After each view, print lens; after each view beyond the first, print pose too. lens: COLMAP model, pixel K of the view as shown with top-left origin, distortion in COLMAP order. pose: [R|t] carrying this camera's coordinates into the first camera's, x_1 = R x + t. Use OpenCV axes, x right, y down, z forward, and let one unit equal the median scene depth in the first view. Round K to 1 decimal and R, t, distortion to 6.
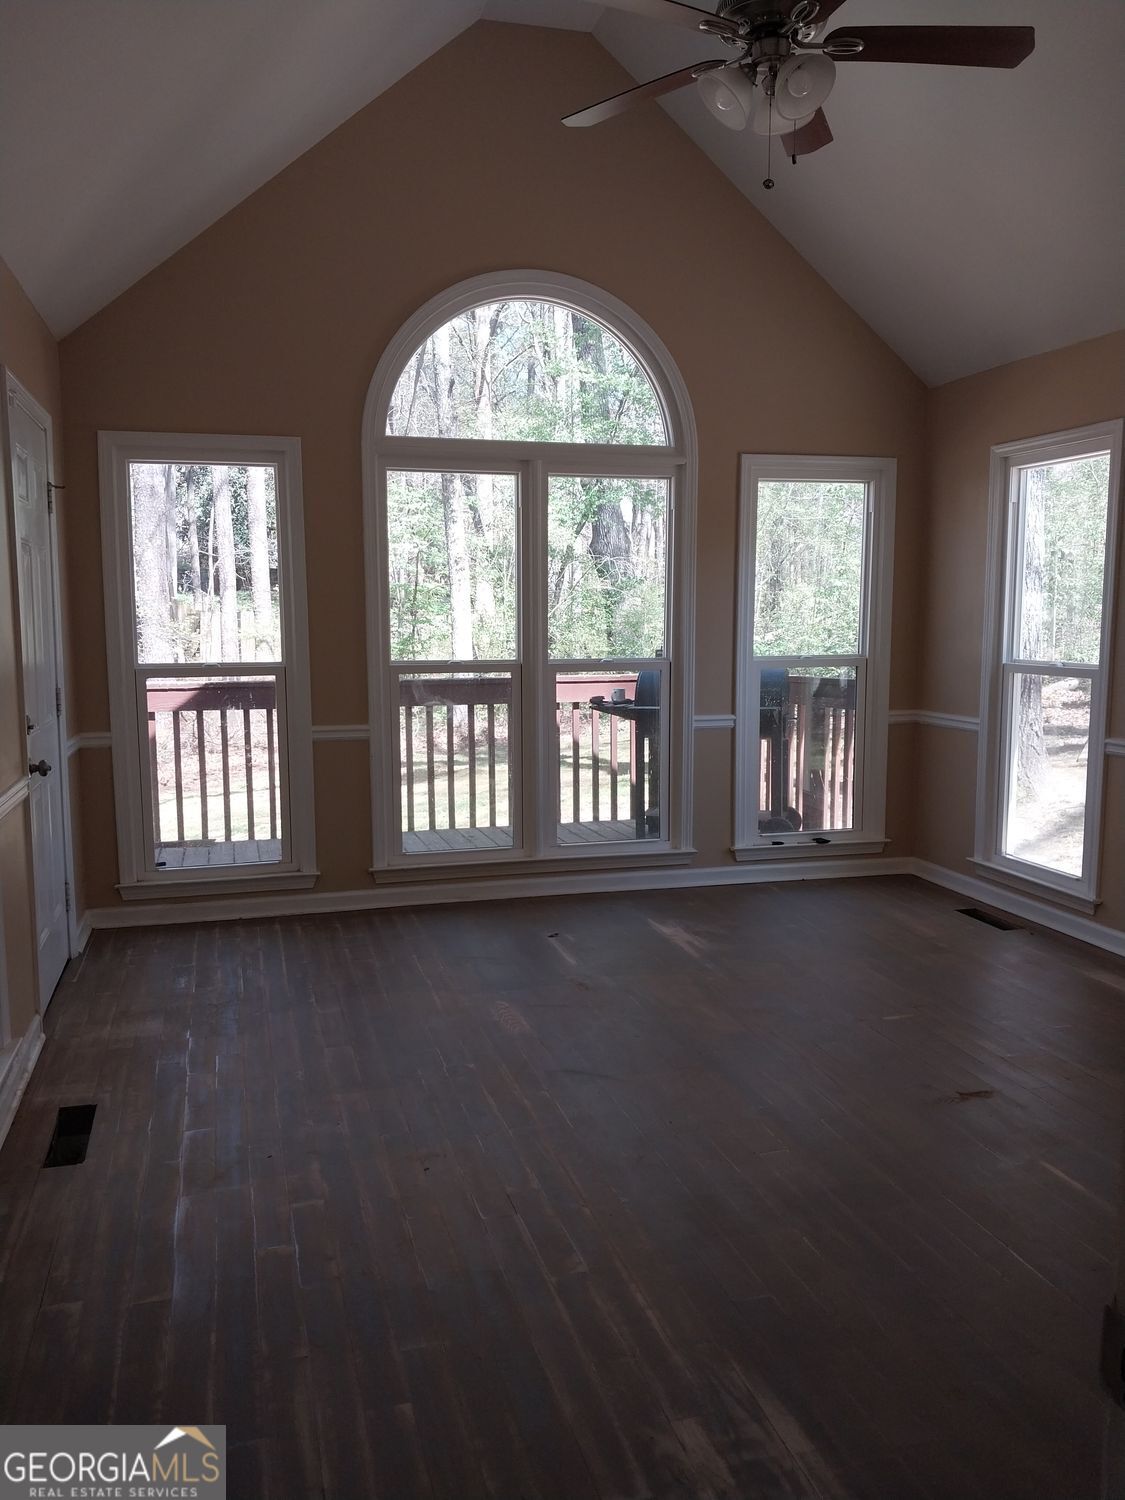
lens RADIAL K [[1155.2, 0, 560.2], [0, 1155.2, 751.6], [0, 0, 1]] dist [-0.008844, -0.001831]
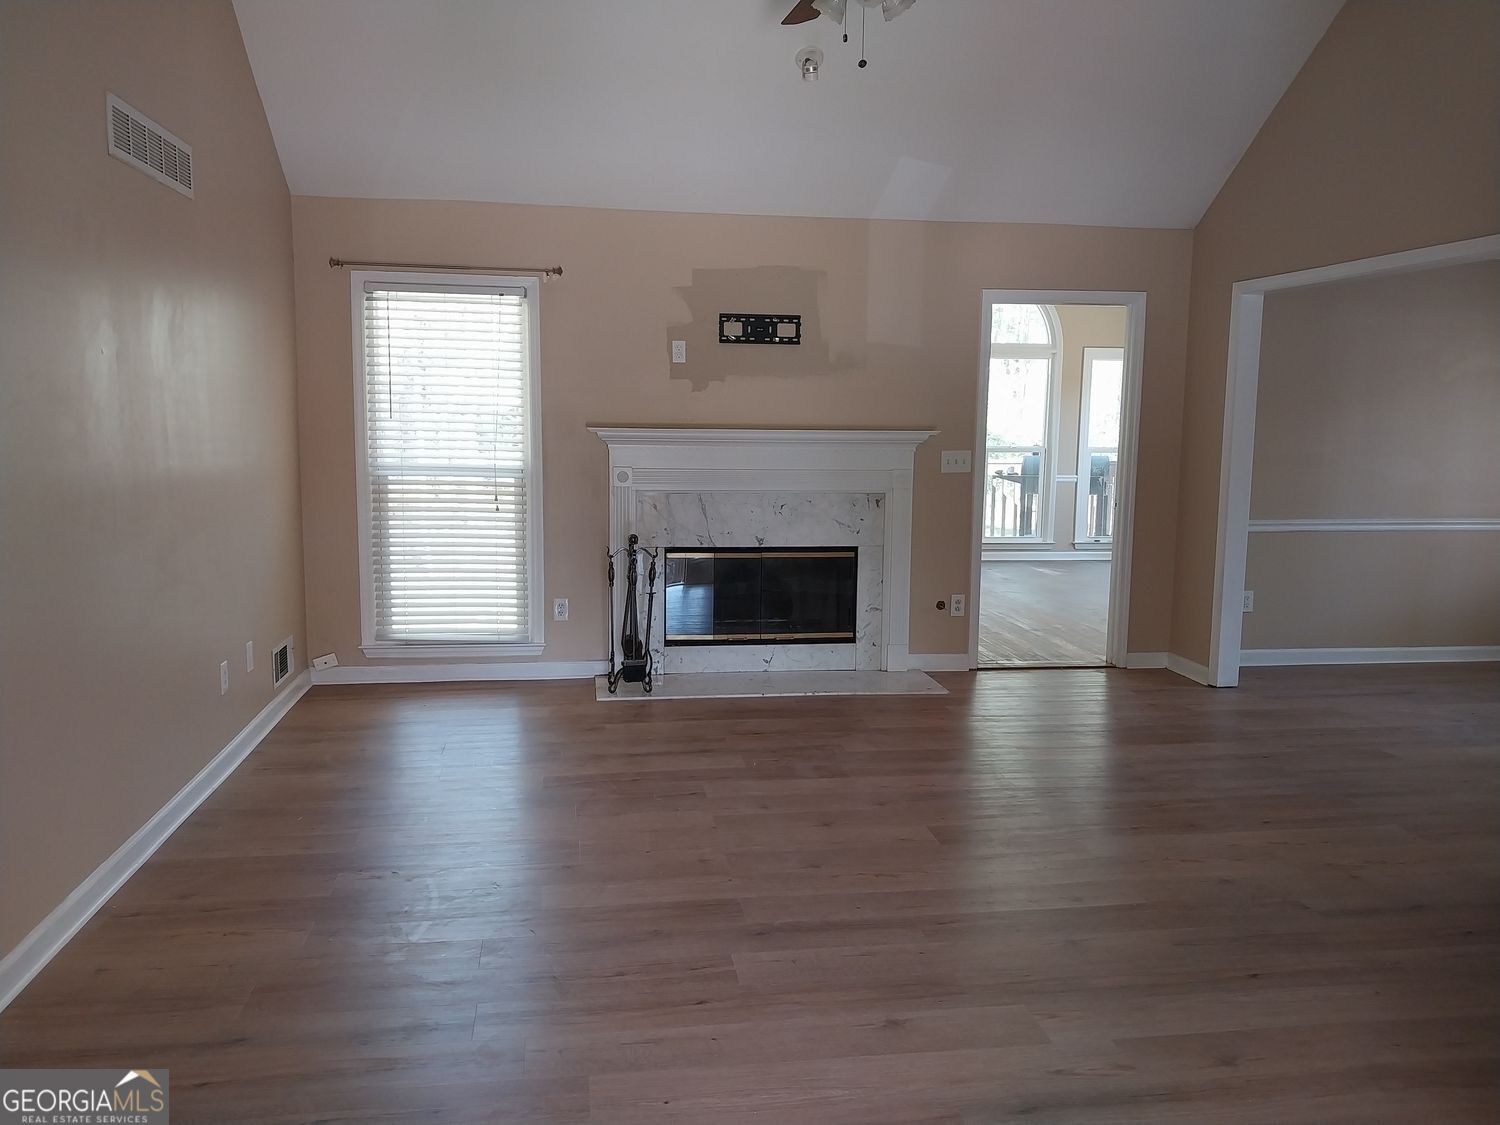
lens RADIAL K [[1155.2, 0, 751.5], [0, 1155.2, 563.2], [0, 0, 1]] dist [-0.008844, -0.001831]
pose [[0.989598, 0.035520, -0.139404, -0.122694], [-0.034463, 0.999356, 0.009989, 0.119753], [0.139669, -0.005080, 0.990185, -1.056543]]
